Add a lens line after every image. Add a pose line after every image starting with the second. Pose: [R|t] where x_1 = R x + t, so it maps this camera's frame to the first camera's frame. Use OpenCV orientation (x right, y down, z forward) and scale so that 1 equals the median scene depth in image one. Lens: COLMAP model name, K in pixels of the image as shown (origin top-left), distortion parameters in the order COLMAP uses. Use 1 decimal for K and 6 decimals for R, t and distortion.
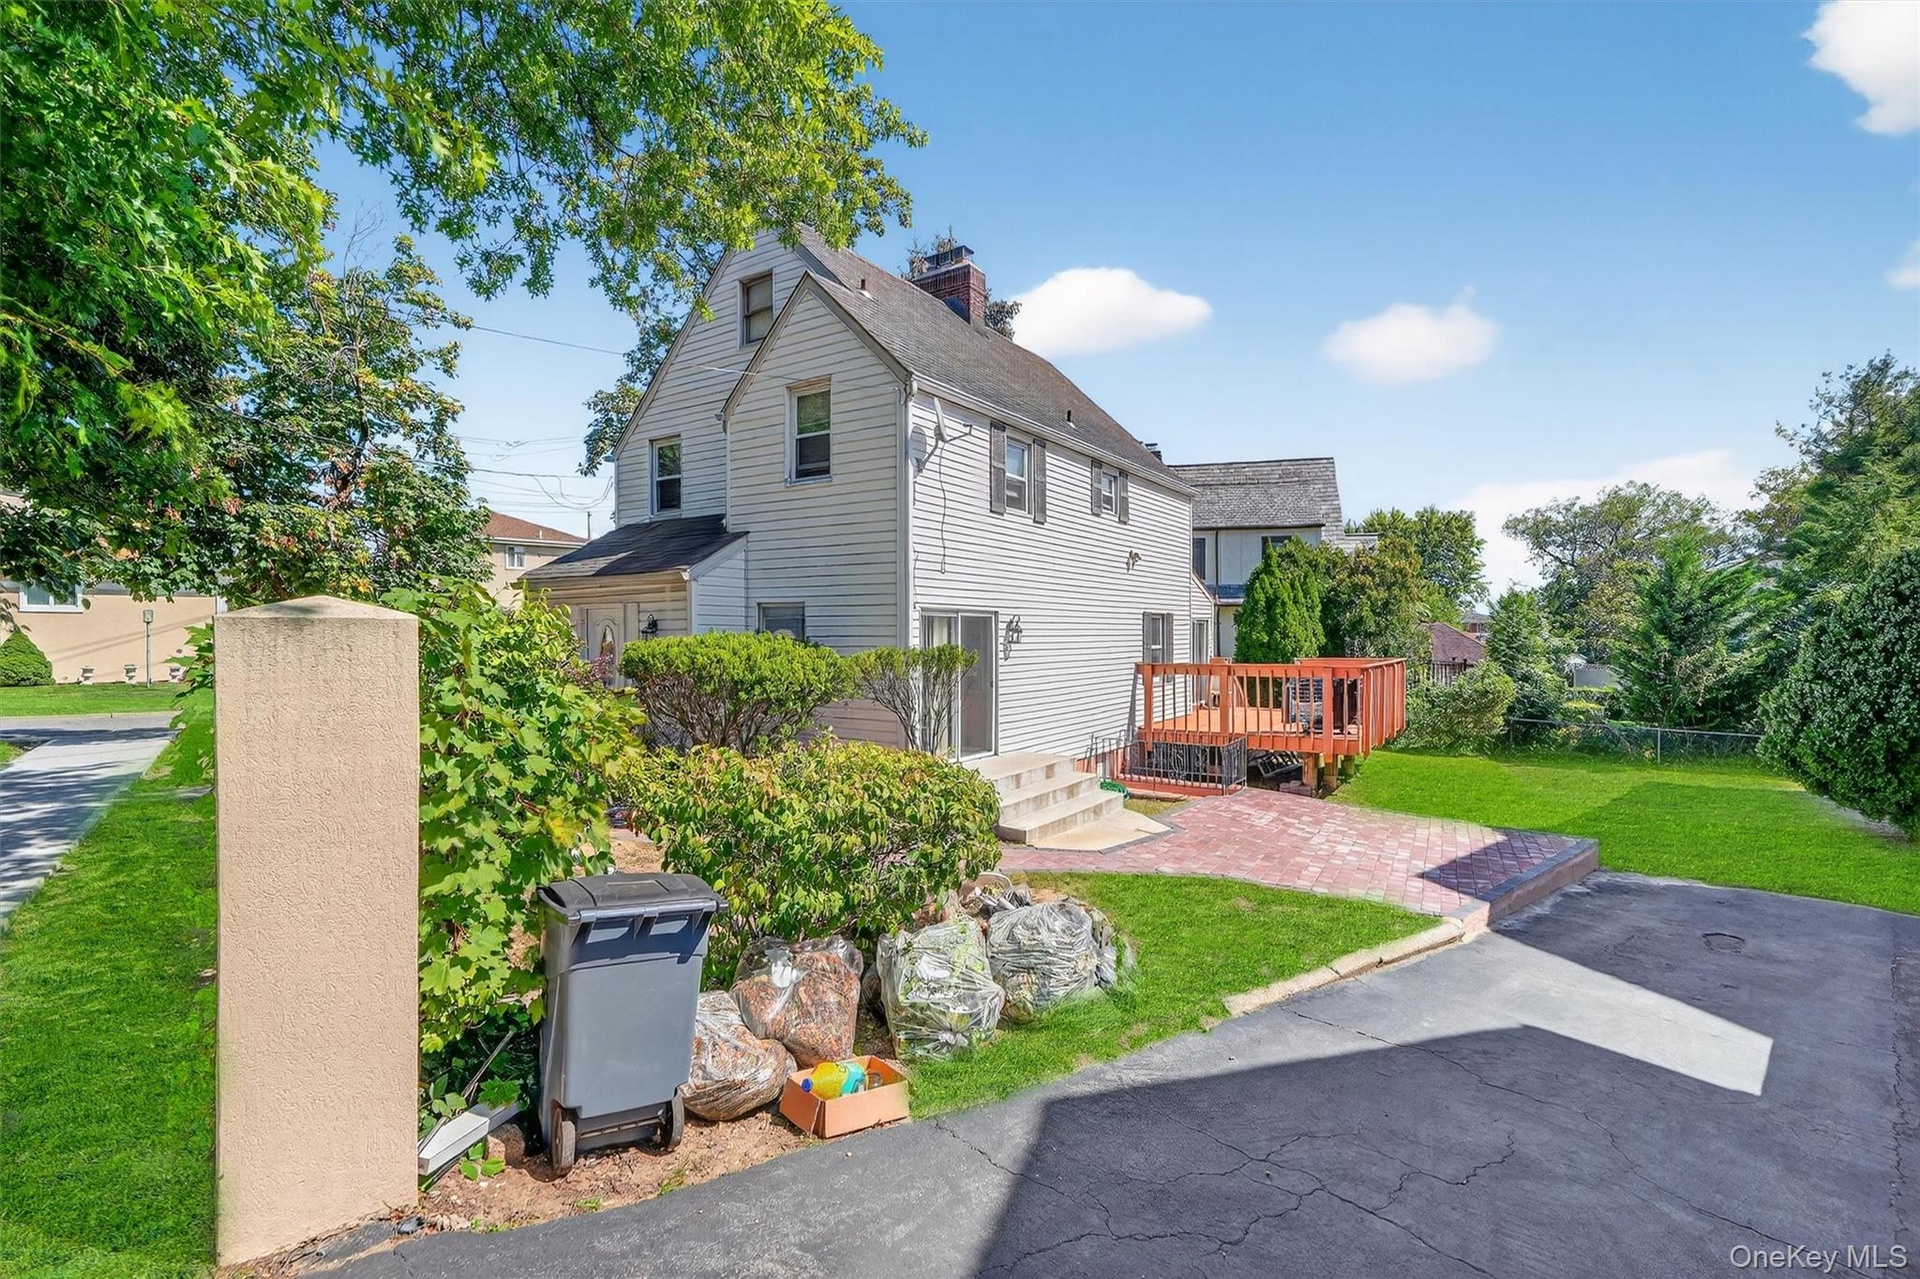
lens RADIAL K [[849.8, 0, 946.1], [0, 849.8, 631.0], [0, 0, 1]] dist [-0.001224, 0.000078]
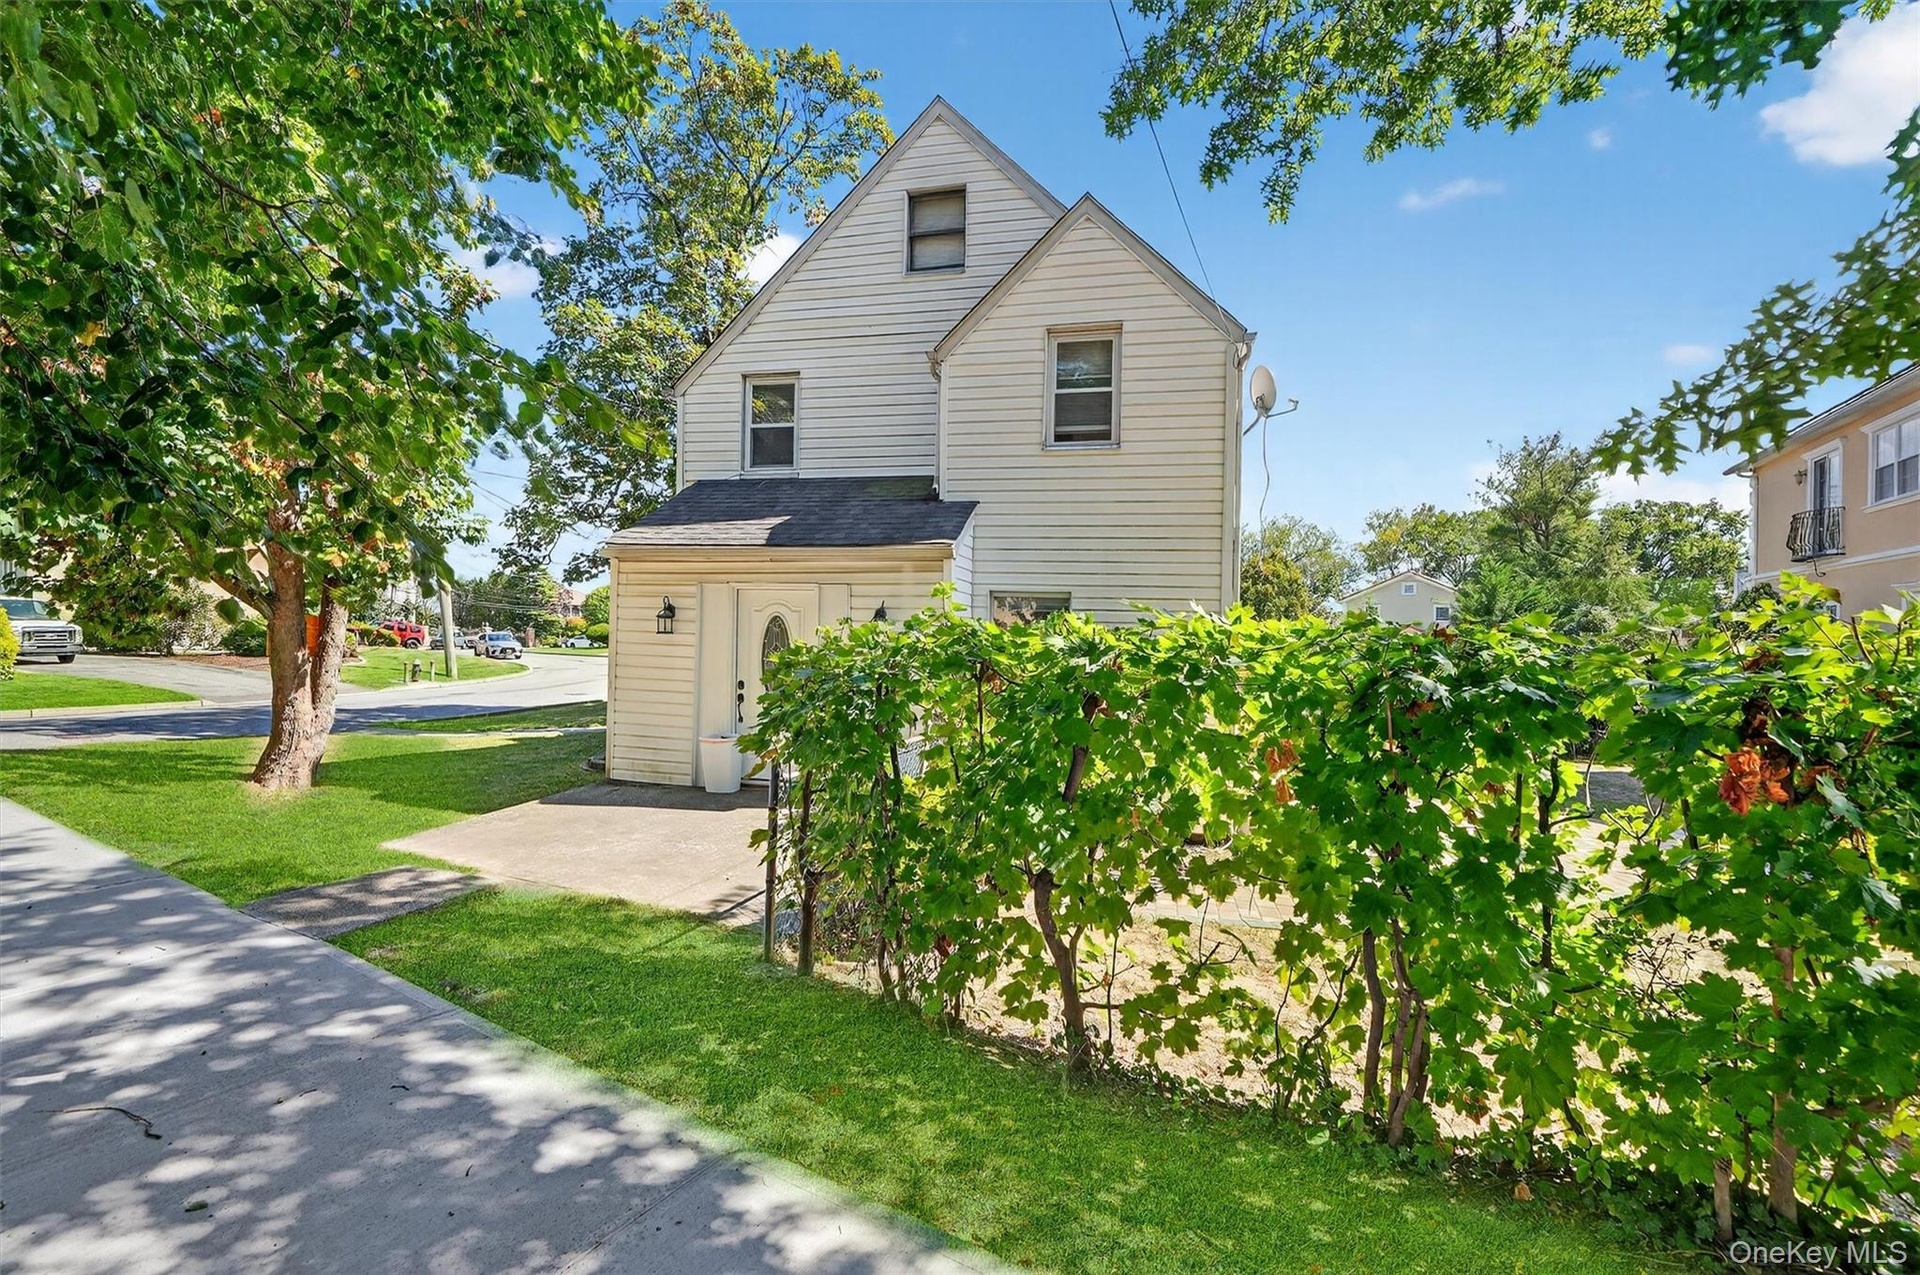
lens RADIAL K [[849.8, 0, 946.1], [0, 849.8, 629.0], [0, 0, 1]] dist [-0.001224, 0.000078]
pose [[0.936114, 0.021126, 0.351061, -0.534551], [-0.022235, 0.999752, -0.000871, 0.005946], [-0.350992, -0.006990, 0.936352, 0.247333]]
